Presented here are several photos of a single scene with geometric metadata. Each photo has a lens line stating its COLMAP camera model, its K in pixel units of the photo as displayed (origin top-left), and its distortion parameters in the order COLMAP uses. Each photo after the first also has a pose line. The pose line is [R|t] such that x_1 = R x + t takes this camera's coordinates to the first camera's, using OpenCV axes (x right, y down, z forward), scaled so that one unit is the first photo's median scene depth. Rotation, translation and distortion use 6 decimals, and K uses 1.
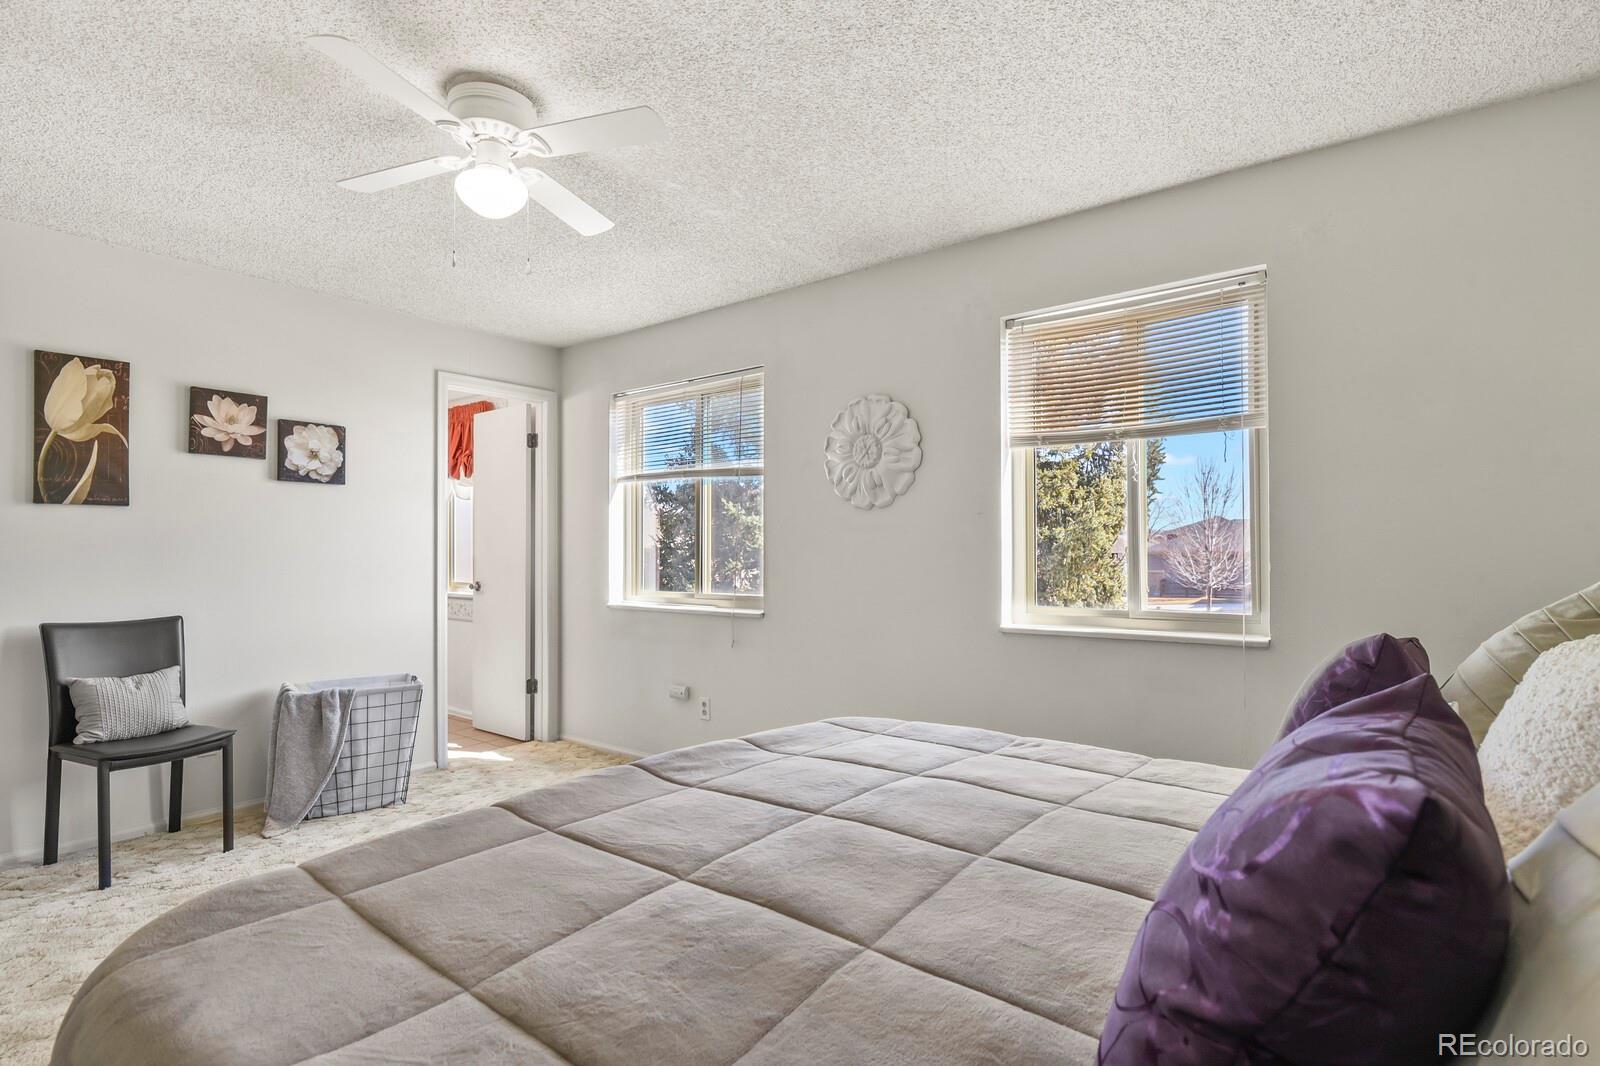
lens RADIAL K [[777.5, 0, 799.8], [0, 777.5, 537.0], [0, 0, 1]] dist [-0.010862, -0.005298]
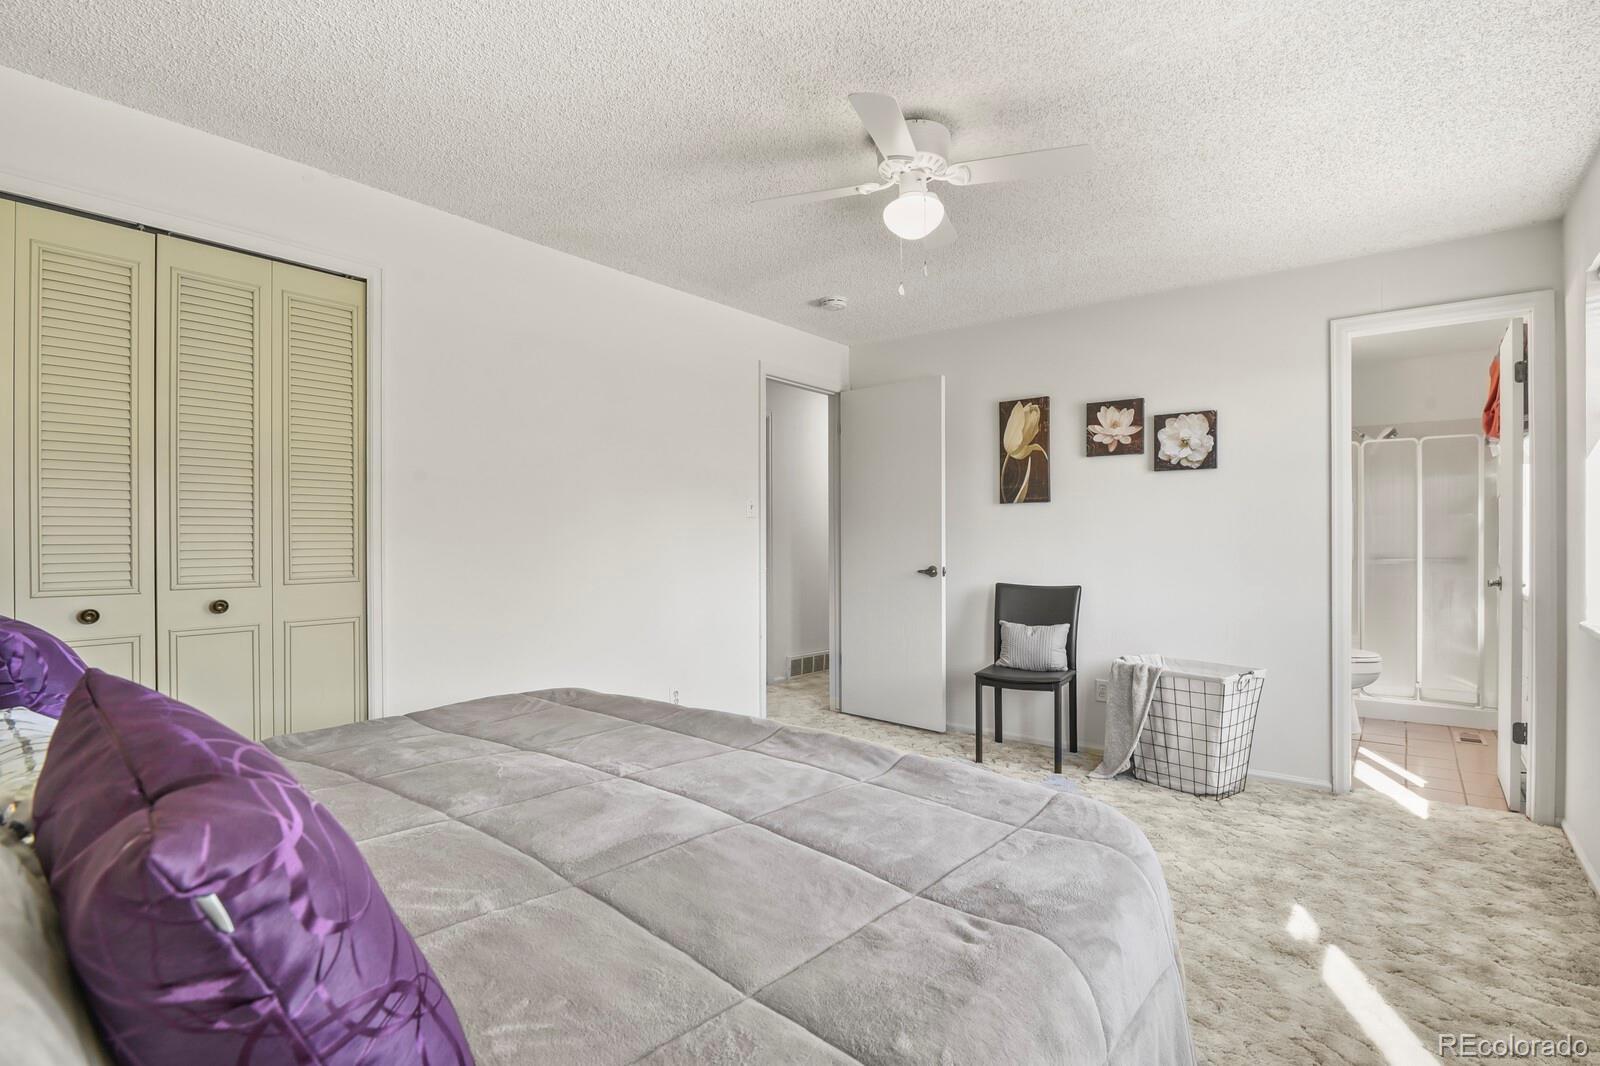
lens RADIAL K [[777.5, 0, 800.8], [0, 777.5, 537.7], [0, 0, 1]] dist [-0.010862, -0.005298]
pose [[-0.012303, 0.002463, -0.999921, 0.459794], [0.018027, 0.999835, 0.002241, 0.010808], [0.999762, -0.017998, -0.012345, 0.525673]]
